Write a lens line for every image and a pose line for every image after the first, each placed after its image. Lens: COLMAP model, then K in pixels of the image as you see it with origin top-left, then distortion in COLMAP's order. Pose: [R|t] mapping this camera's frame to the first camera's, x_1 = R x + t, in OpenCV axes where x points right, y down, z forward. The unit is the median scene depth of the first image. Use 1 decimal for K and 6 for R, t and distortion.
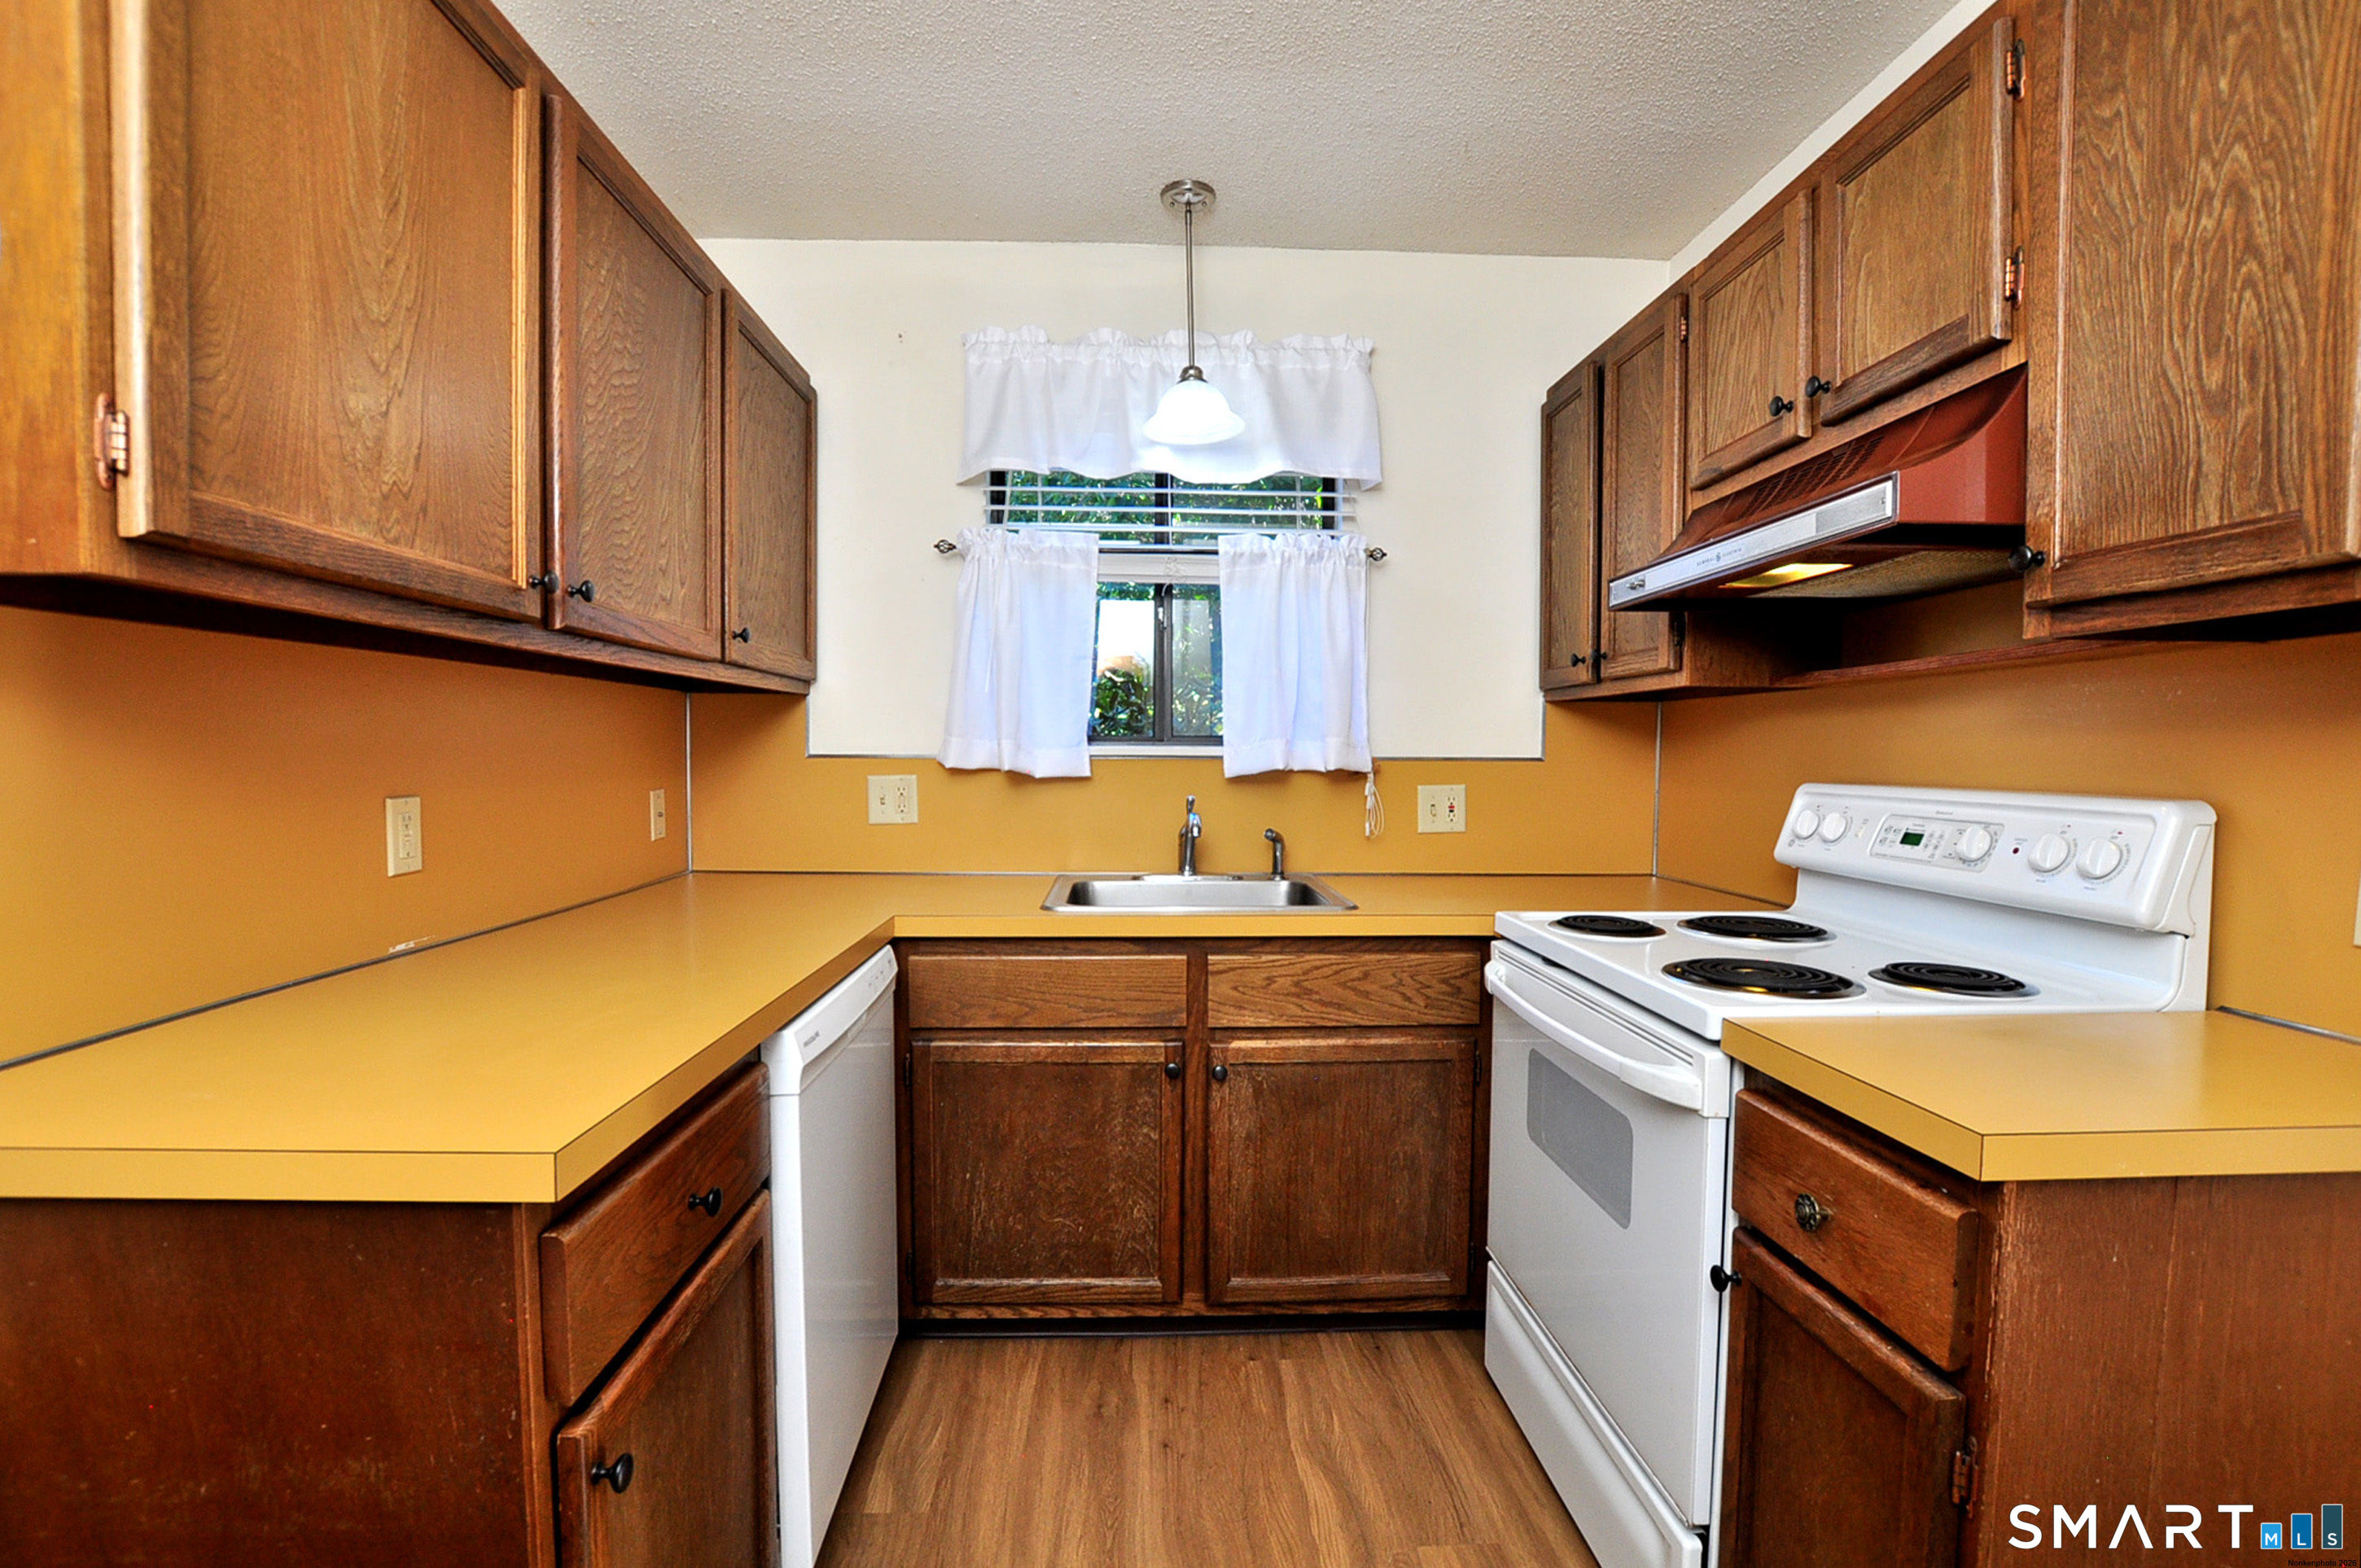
lens RADIAL K [[1050.9, 0, 1193.2], [0, 1050.9, 796.9], [0, 0, 1]] dist [-0.035349, 0.008239]
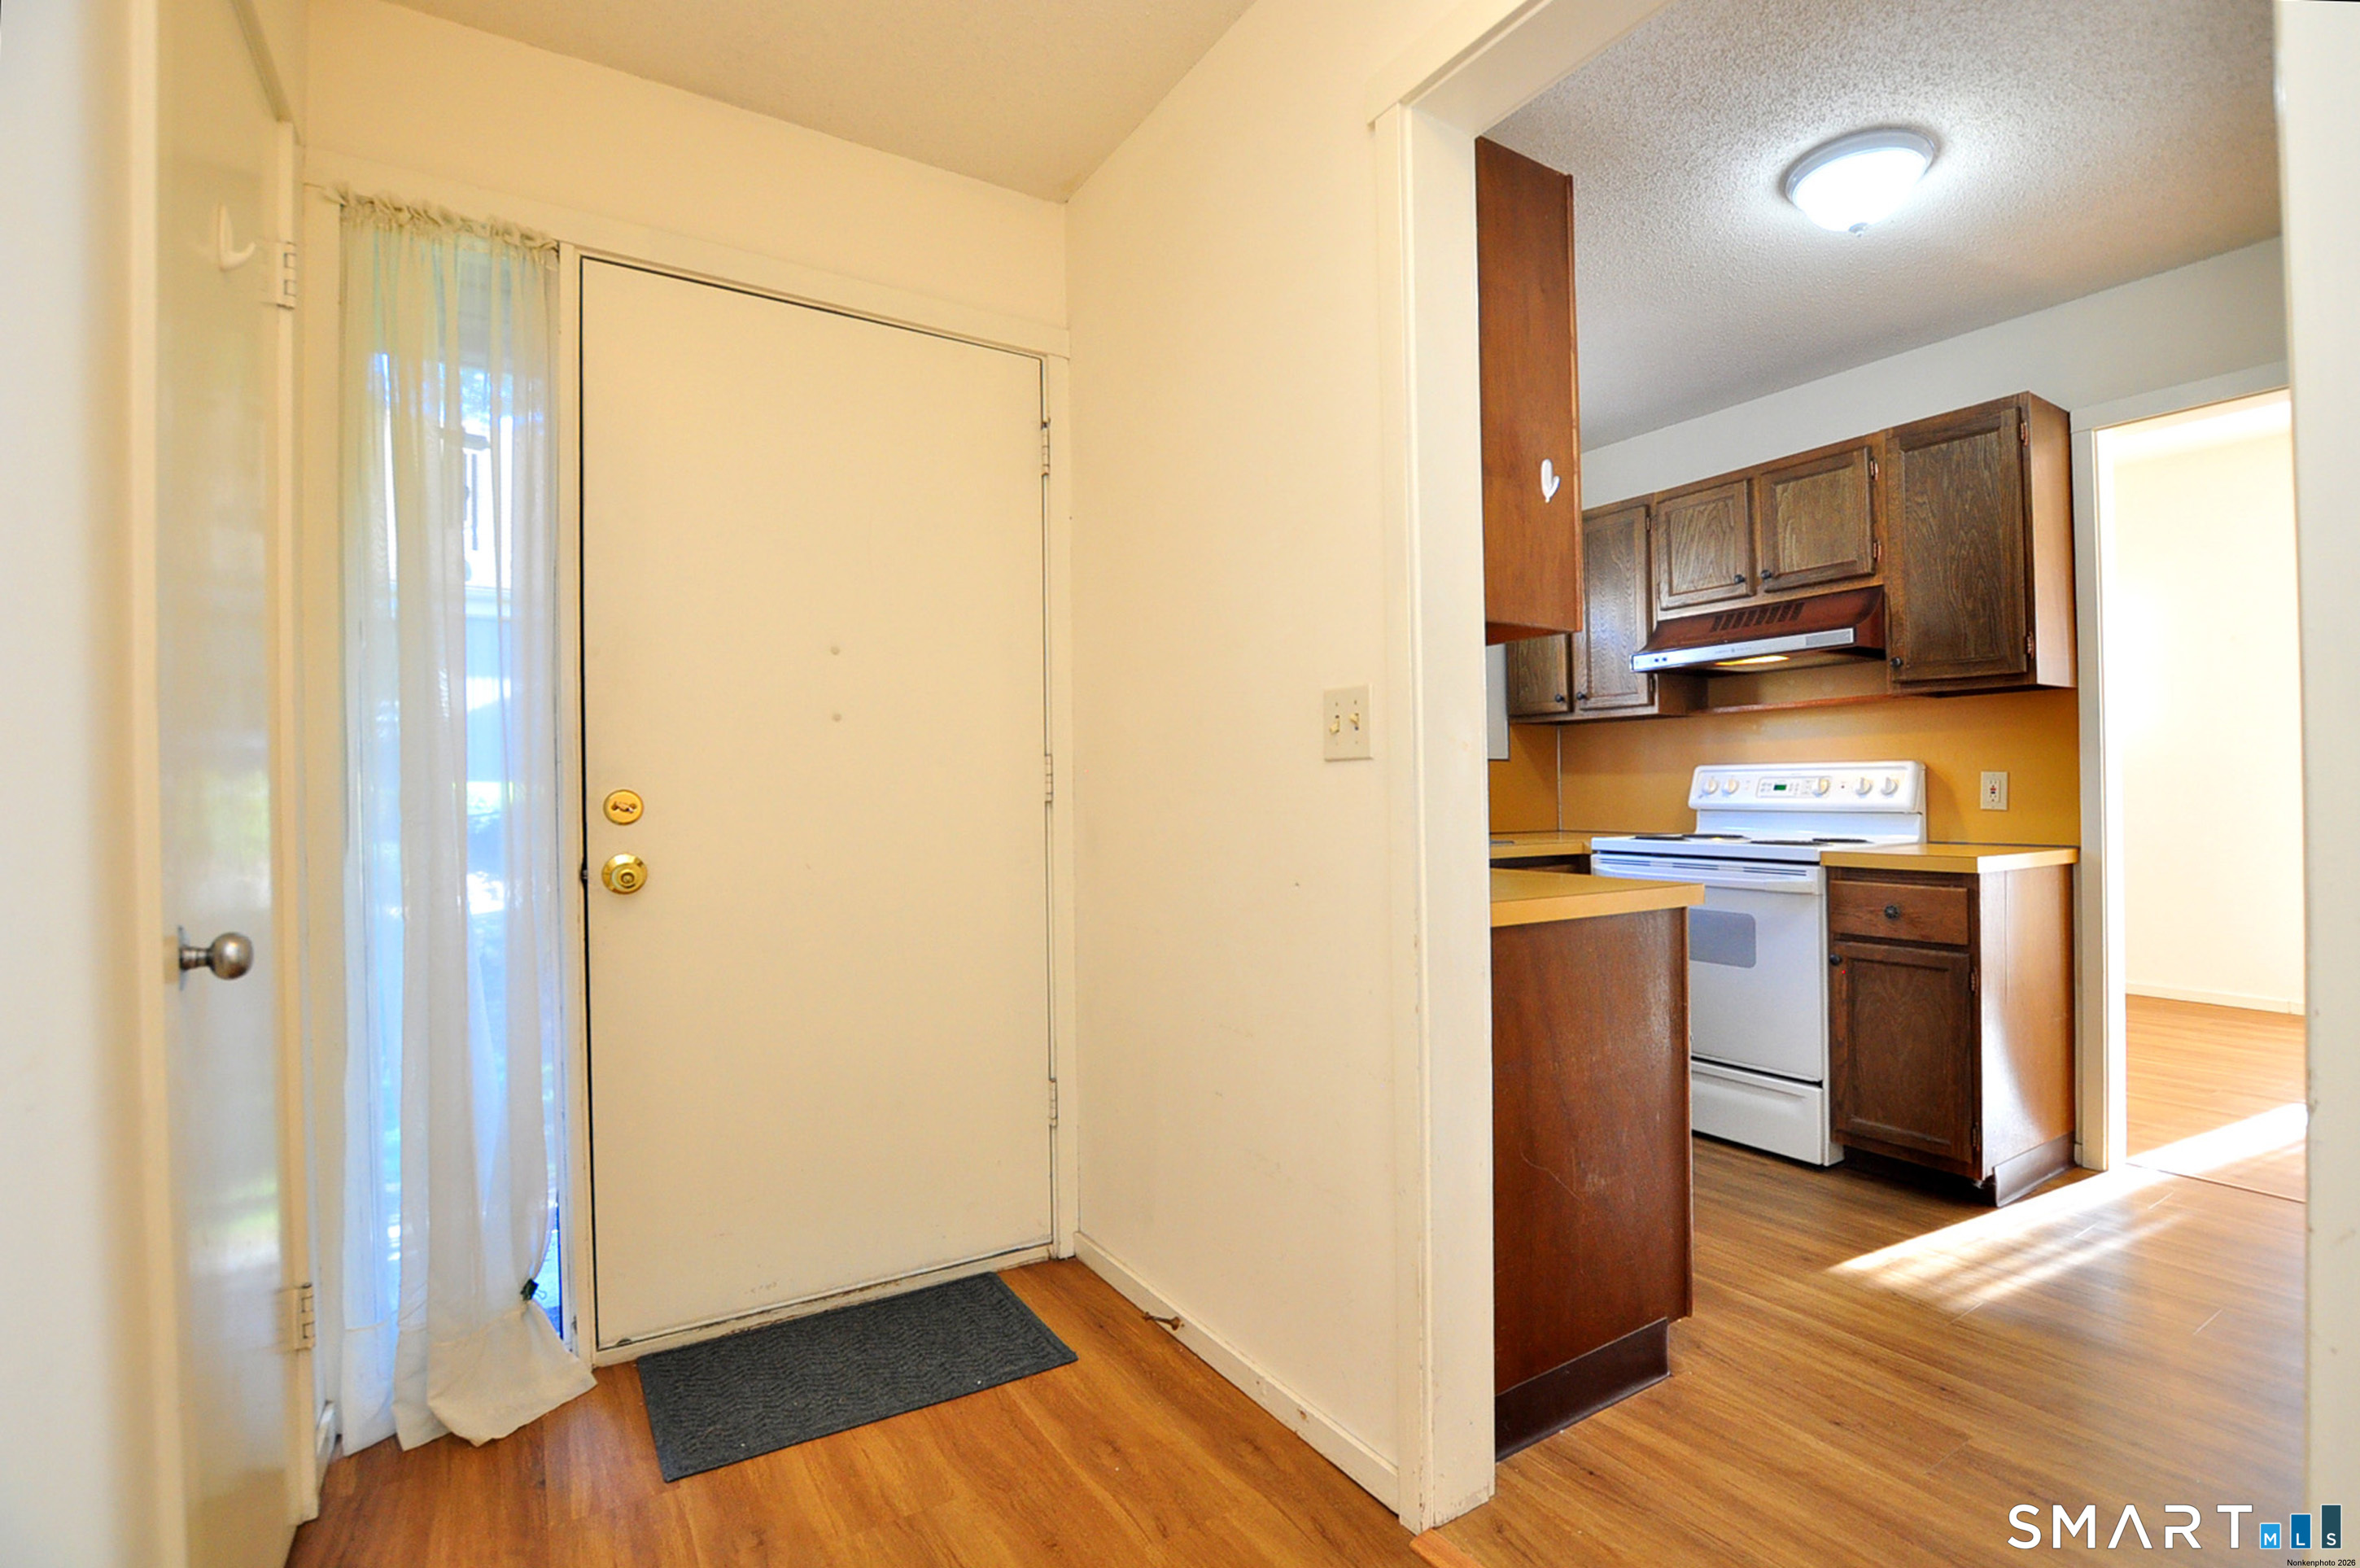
lens RADIAL K [[1050.9, 0, 1264.1], [0, 1050.9, 782.2], [0, 0, 1]] dist [-0.001643, -0.000161]
pose [[0.845985, -0.005268, 0.533180, -1.057555], [0.033055, 0.998546, -0.042581, 0.068750], [-0.532180, 0.053647, 0.844930, -0.198321]]
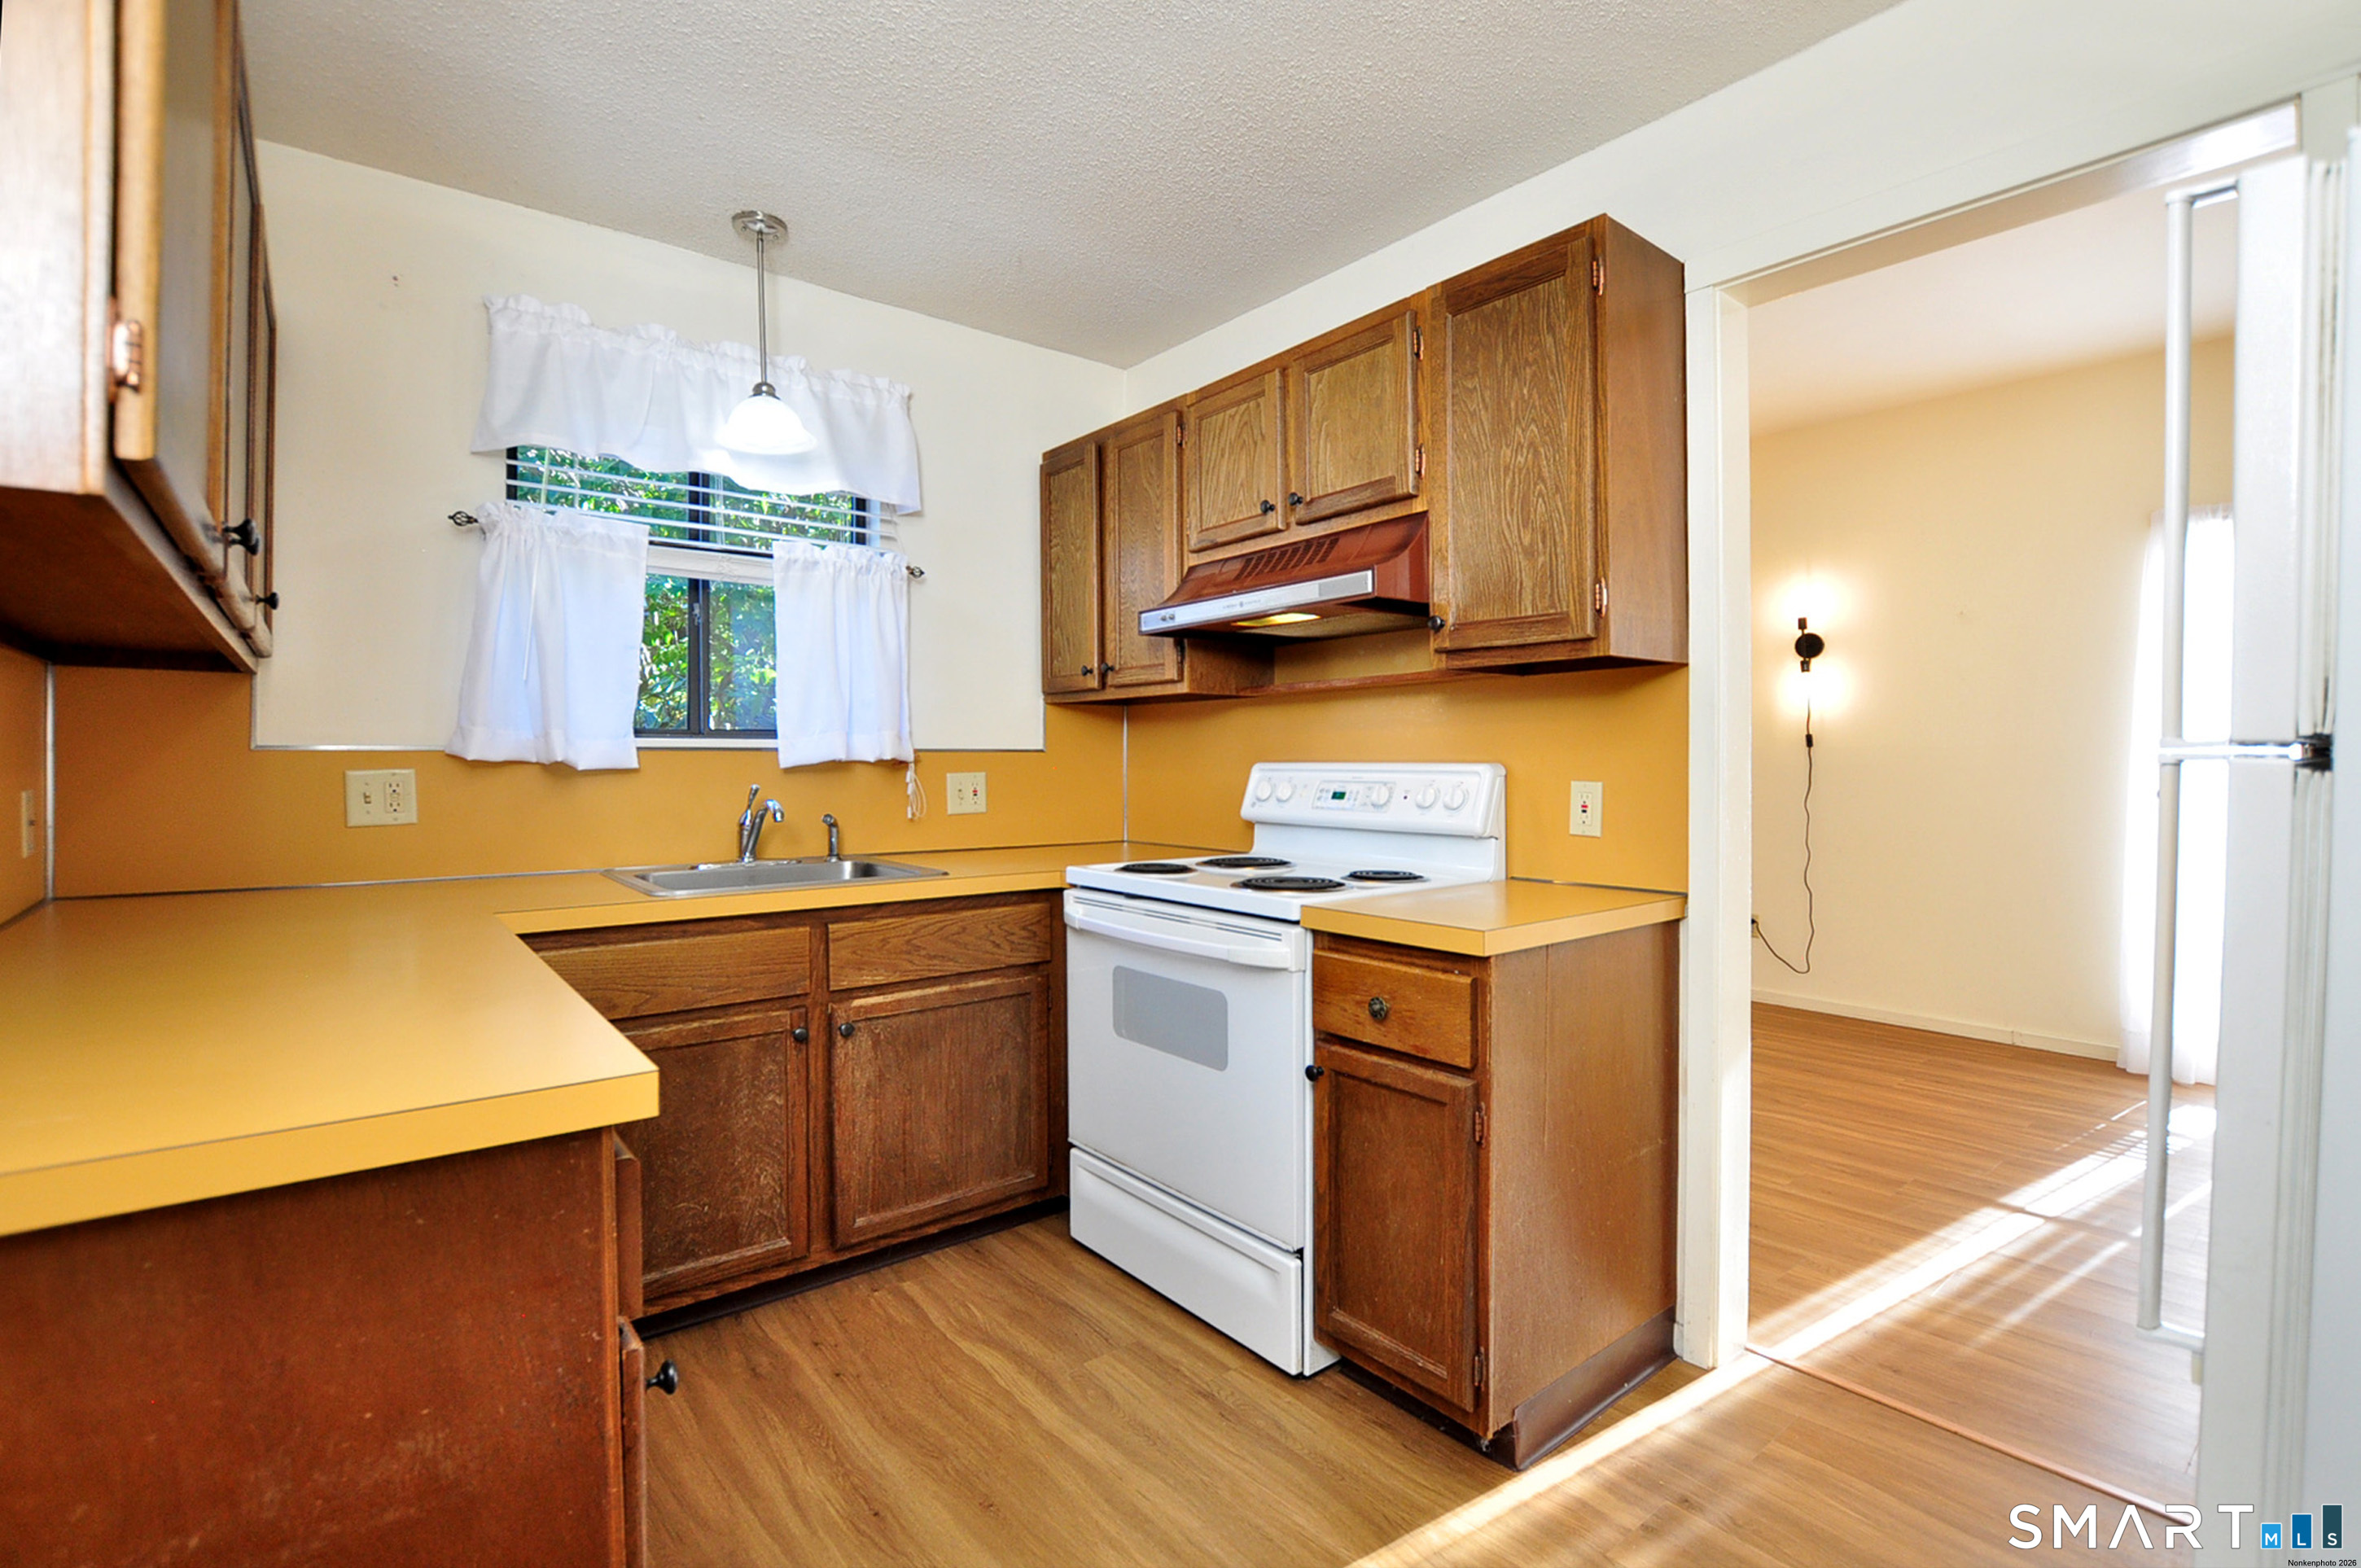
lens RADIAL K [[1039.5, 0, 1149.7], [0, 1039.5, 755.2], [0, 0, 1]] dist [-0.020805, 0.000581]
pose [[0.824251, -0.002710, 0.566218, -0.324151], [0.029377, 0.998846, -0.037985, 0.024873], [-0.565462, 0.047943, 0.823380, -0.091384]]
